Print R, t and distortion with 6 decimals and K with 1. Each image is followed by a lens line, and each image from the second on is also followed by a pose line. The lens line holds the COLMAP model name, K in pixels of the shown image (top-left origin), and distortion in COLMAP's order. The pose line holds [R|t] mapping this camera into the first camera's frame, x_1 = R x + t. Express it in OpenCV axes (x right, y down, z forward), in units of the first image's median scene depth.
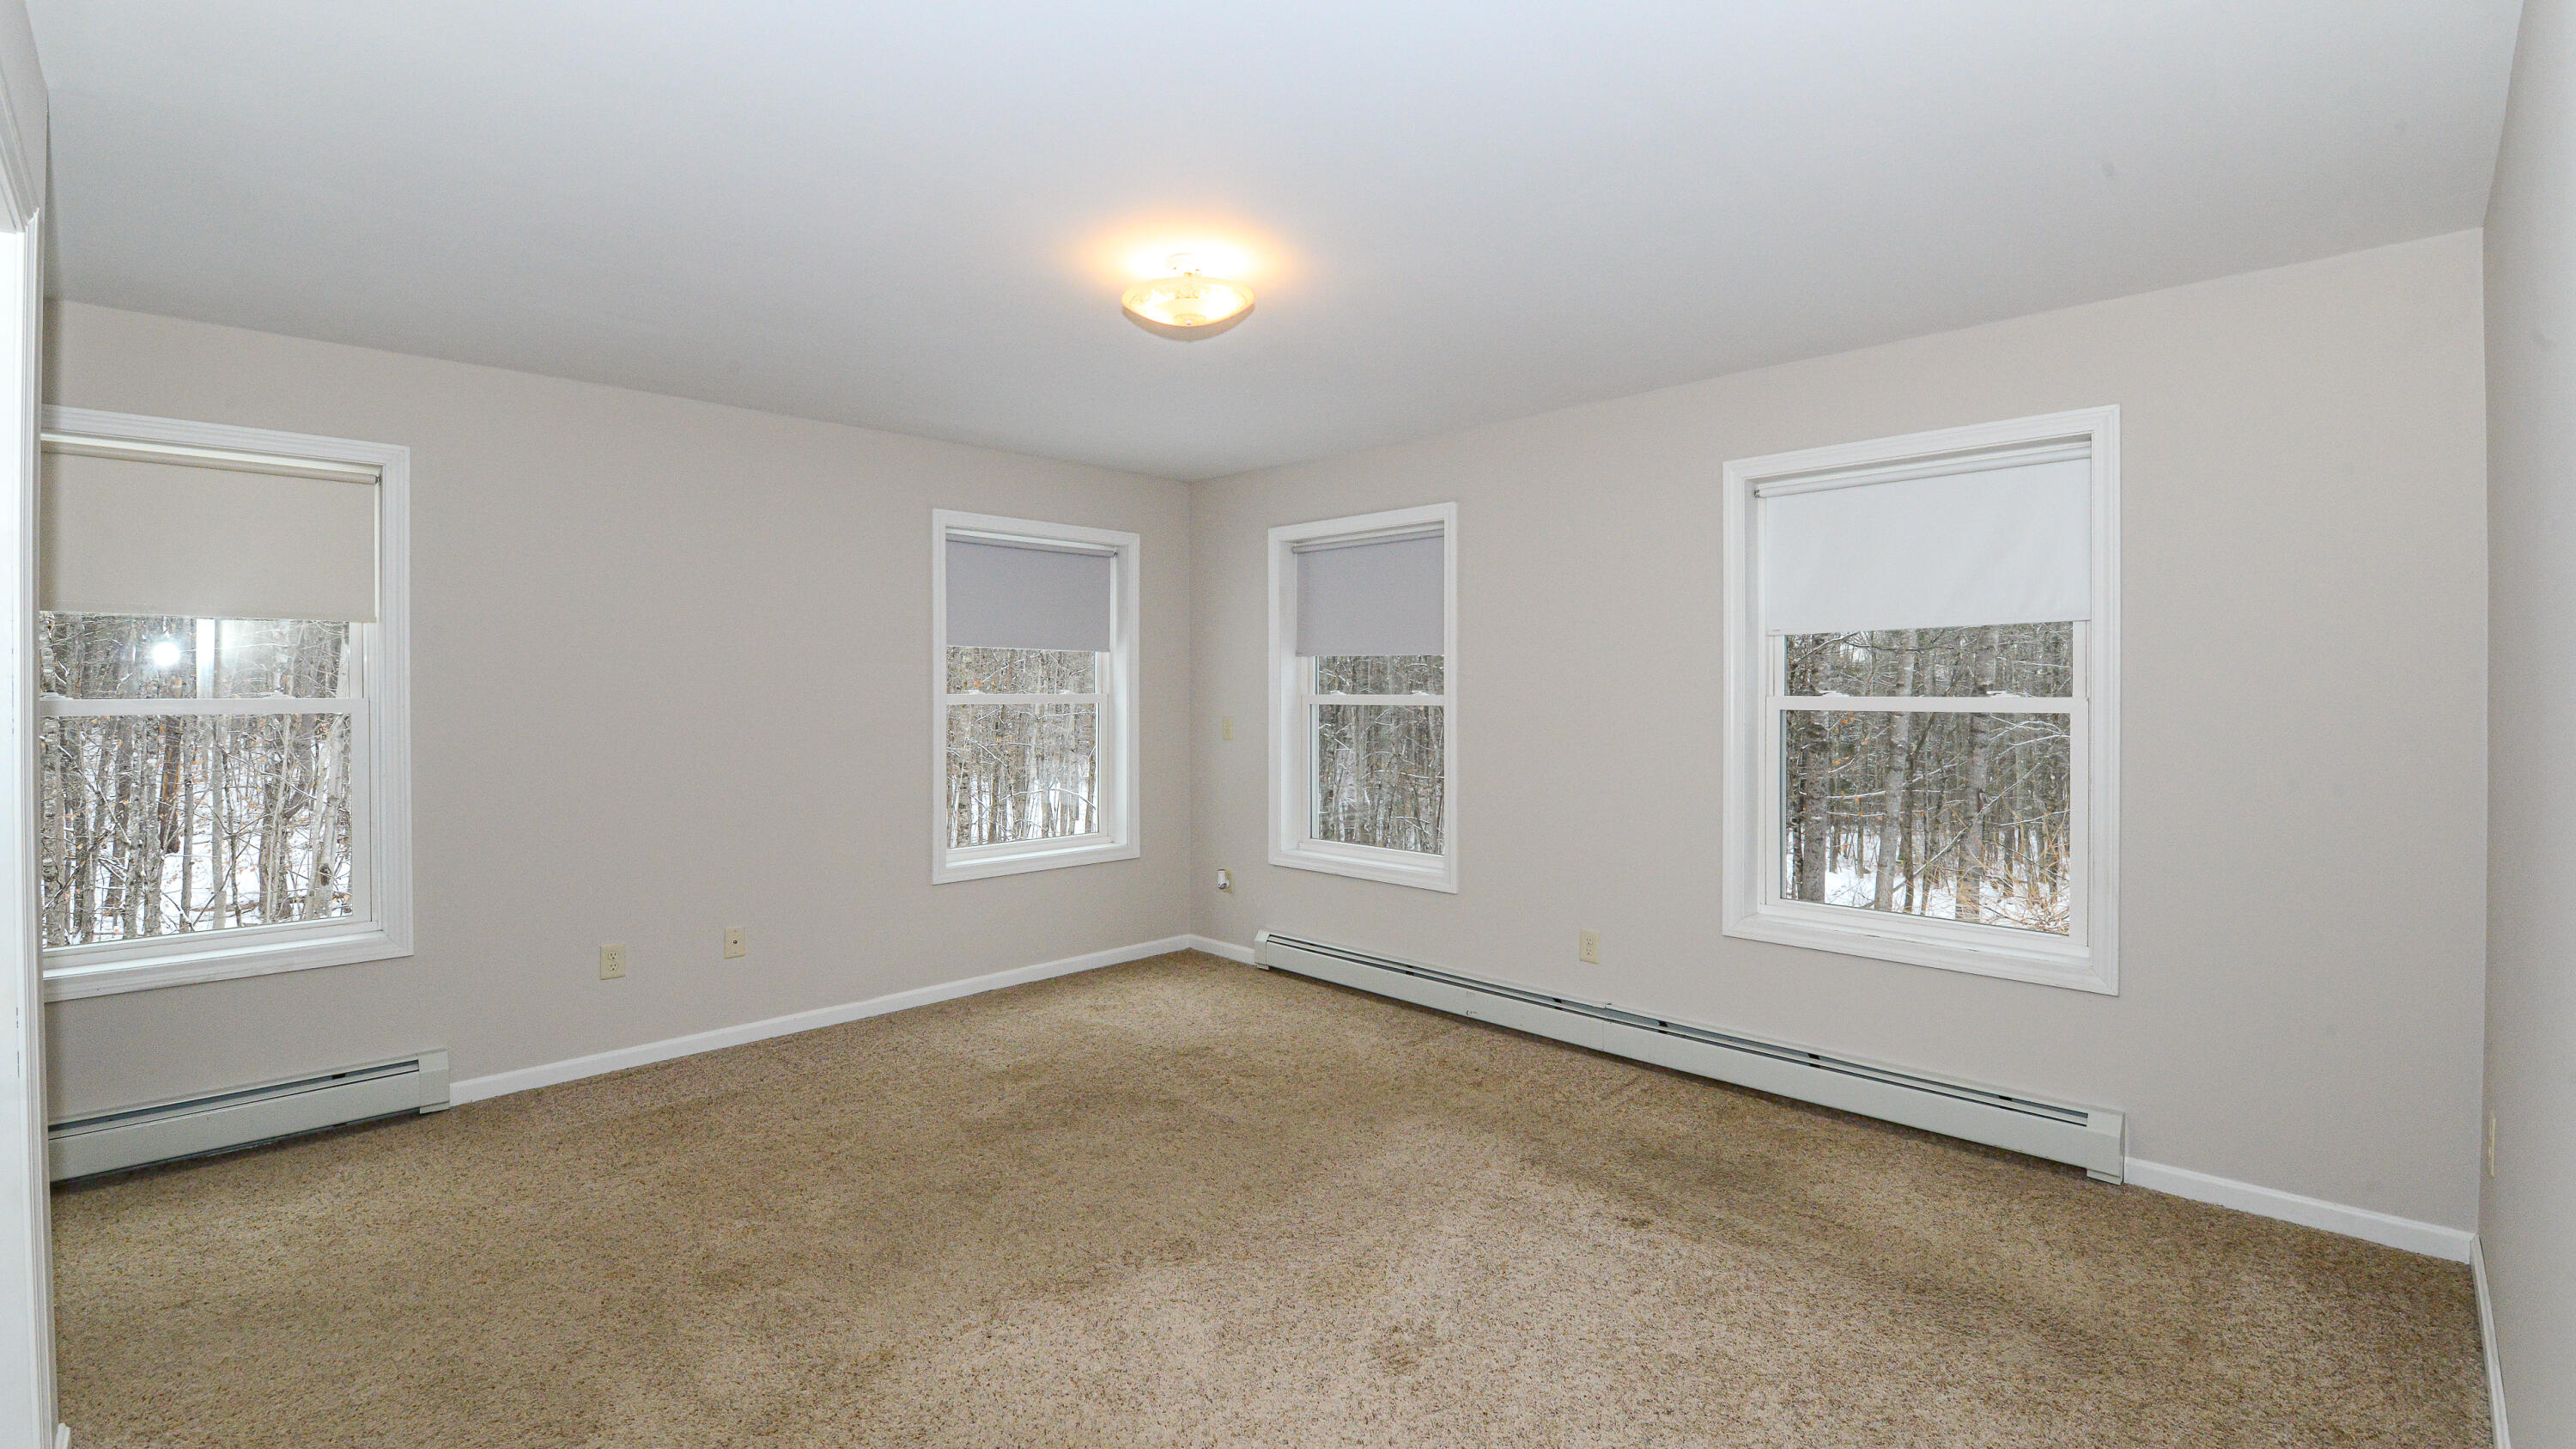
lens RADIAL K [[1124.5, 0, 1265.2], [0, 1124.5, 701.1], [0, 0, 1]] dist [0.000674, -0.009146]
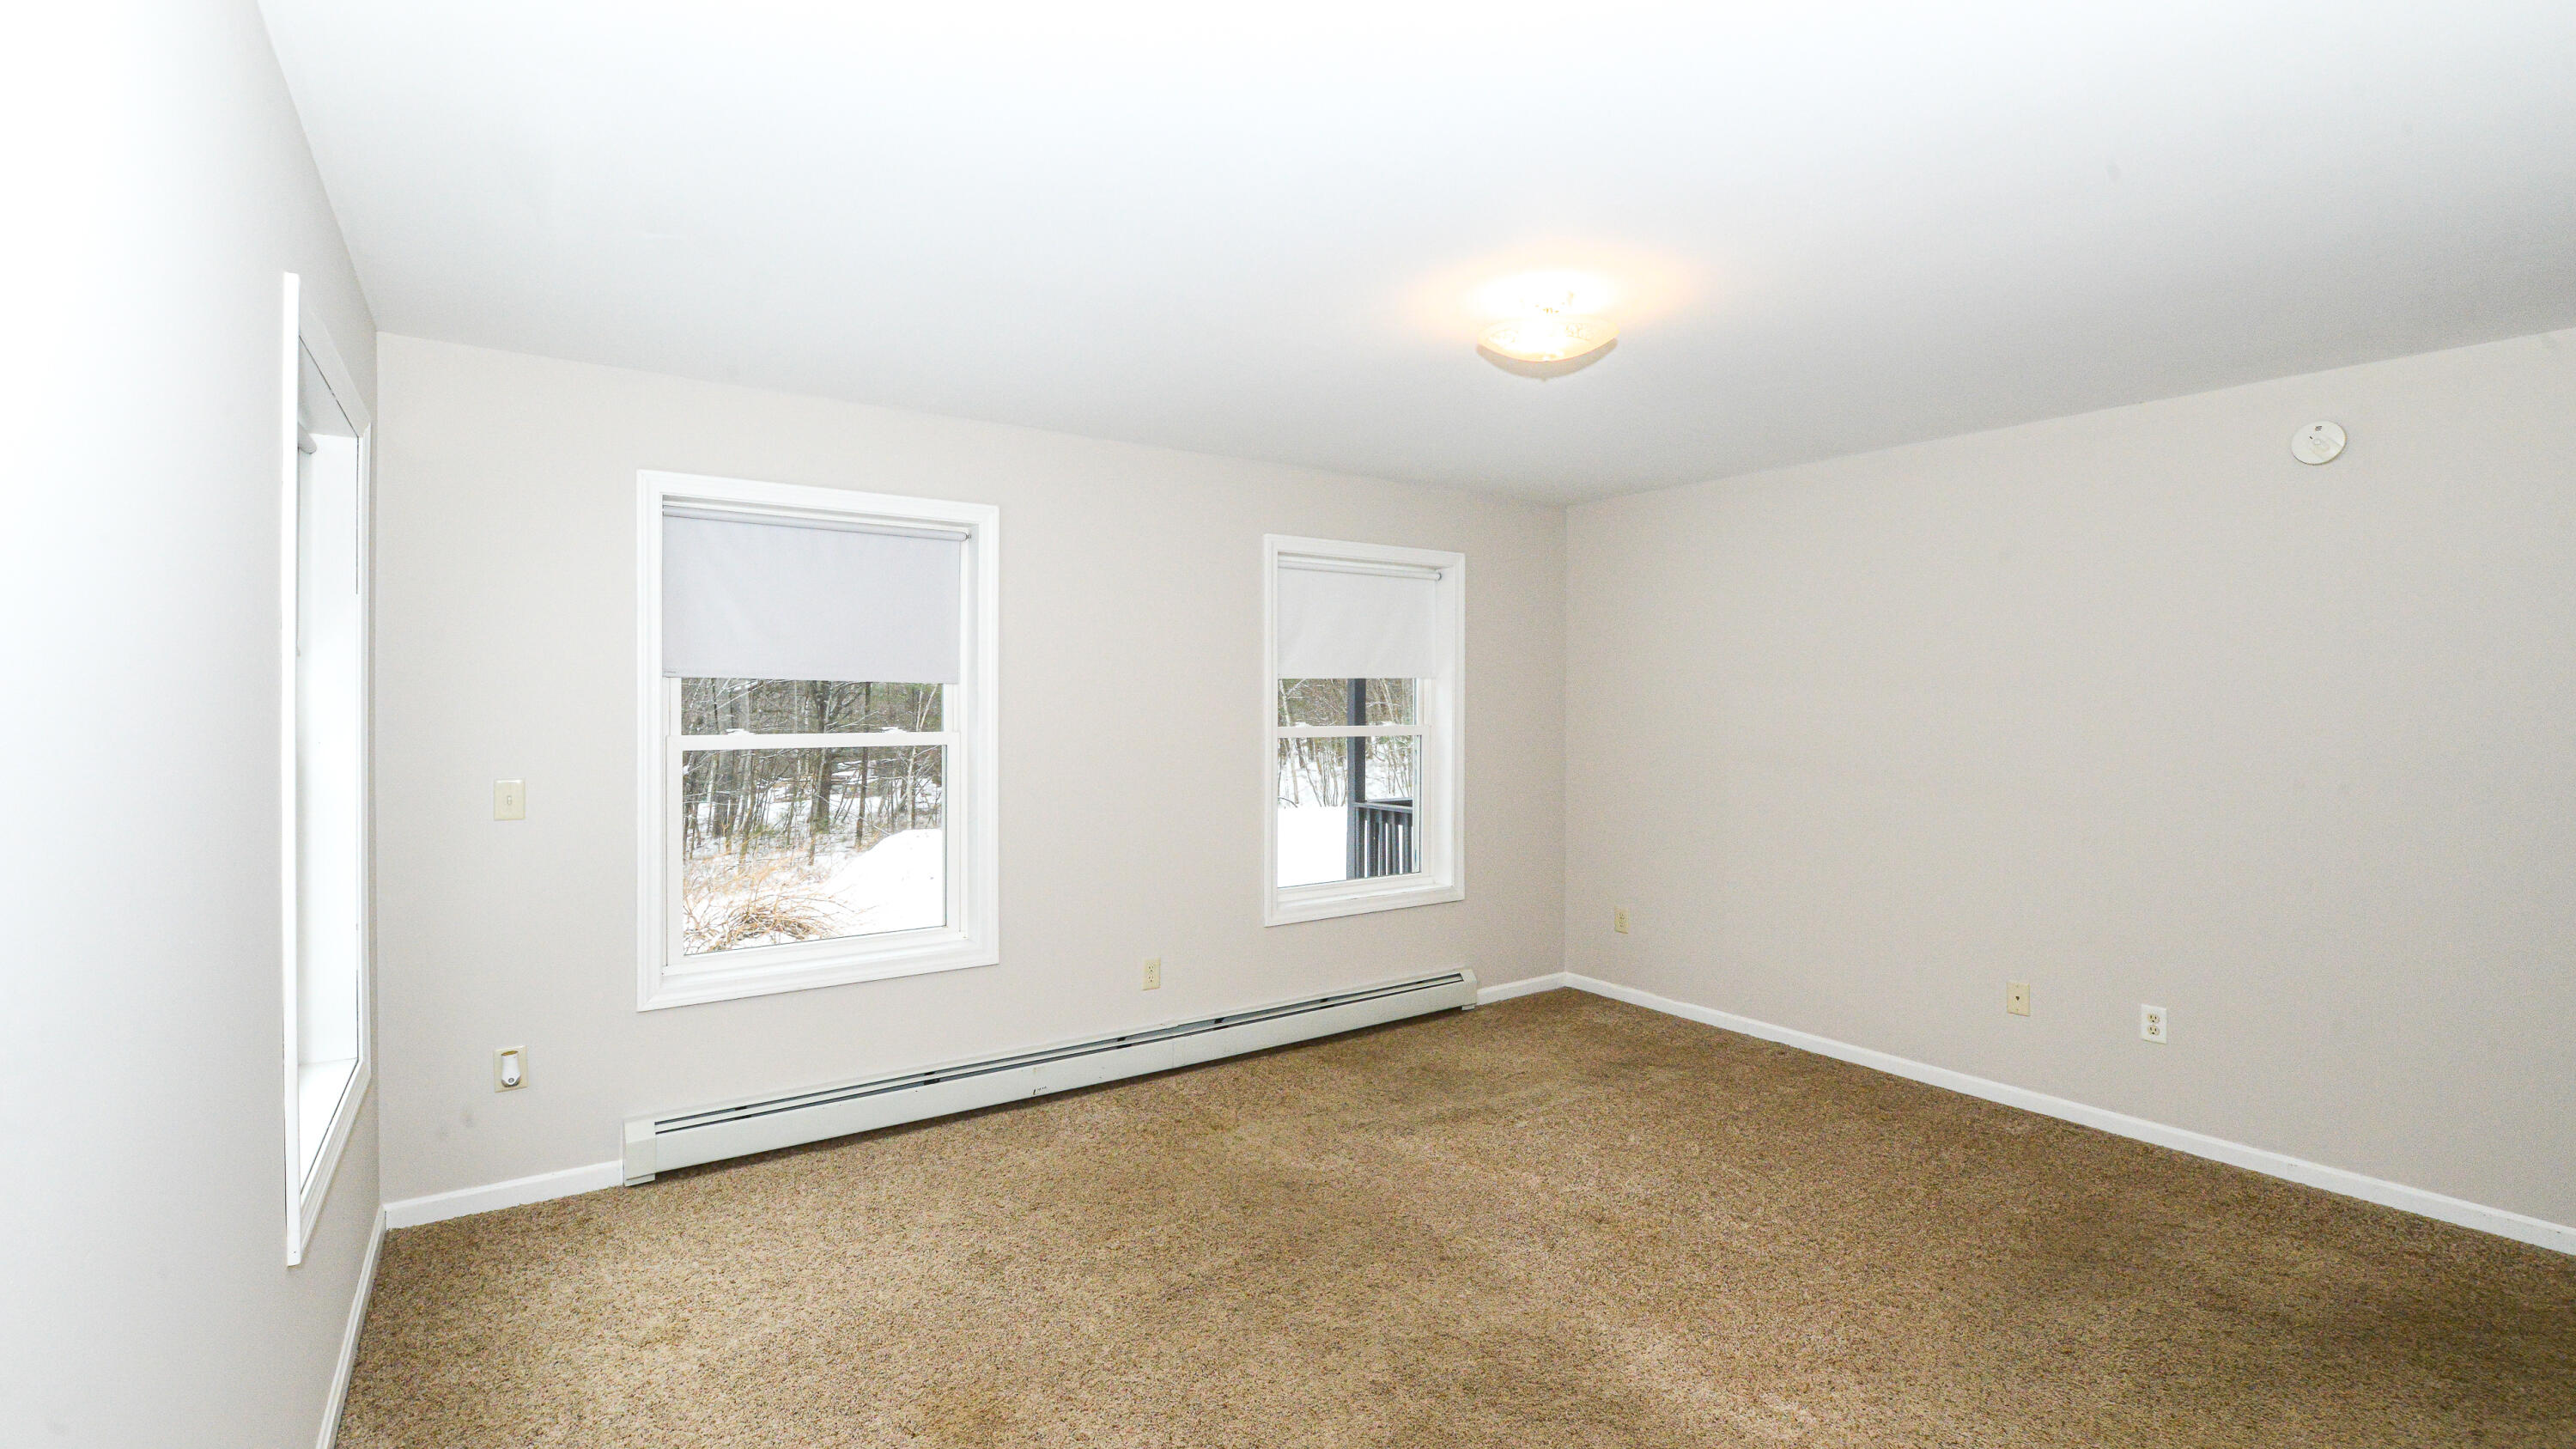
lens RADIAL K [[1073.0, 0, 1321.2], [0, 1073.0, 725.1], [0, 0, 1]] dist [0.000039, 0.000012]
pose [[0.179539, -0.005005, 0.983738, -0.373522], [0.021972, 0.999758, 0.001077, -0.003041], [-0.983506, 0.021421, 0.179605, 0.388660]]
